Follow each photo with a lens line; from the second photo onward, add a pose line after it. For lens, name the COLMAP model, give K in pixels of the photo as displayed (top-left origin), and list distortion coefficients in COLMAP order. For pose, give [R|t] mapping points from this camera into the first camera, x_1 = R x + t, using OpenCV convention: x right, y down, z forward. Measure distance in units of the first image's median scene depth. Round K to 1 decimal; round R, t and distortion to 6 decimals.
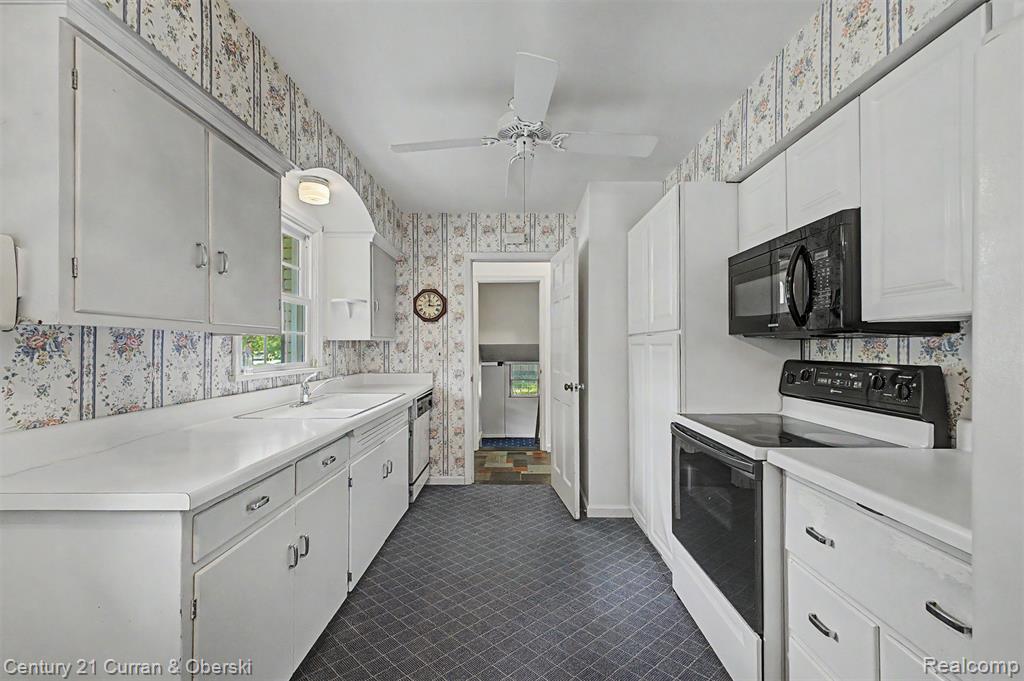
lens RADIAL K [[417.9, 0, 511.0], [0, 417.9, 349.0], [0, 0, 1]] dist [0.019281, -0.012586]
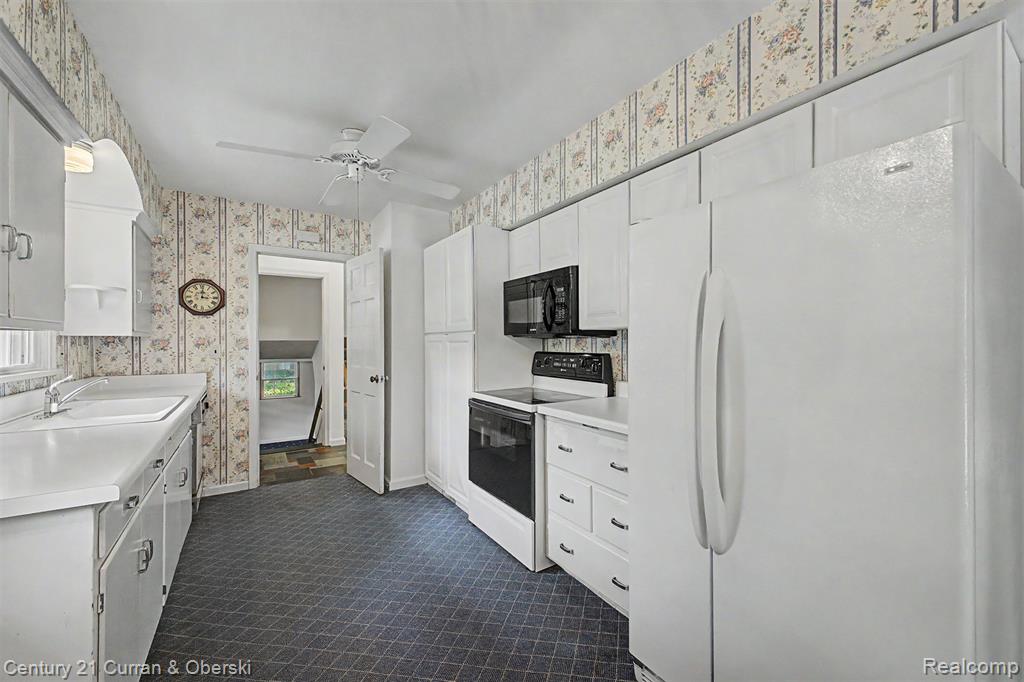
lens RADIAL K [[417.9, 0, 511.0], [0, 417.9, 349.5], [0, 0, 1]] dist [0.019281, -0.012586]
pose [[0.829459, -0.010005, 0.558477, -0.227467], [0.004073, 0.999921, 0.011864, -0.000844], [-0.558552, -0.007566, 0.829435, -0.178641]]
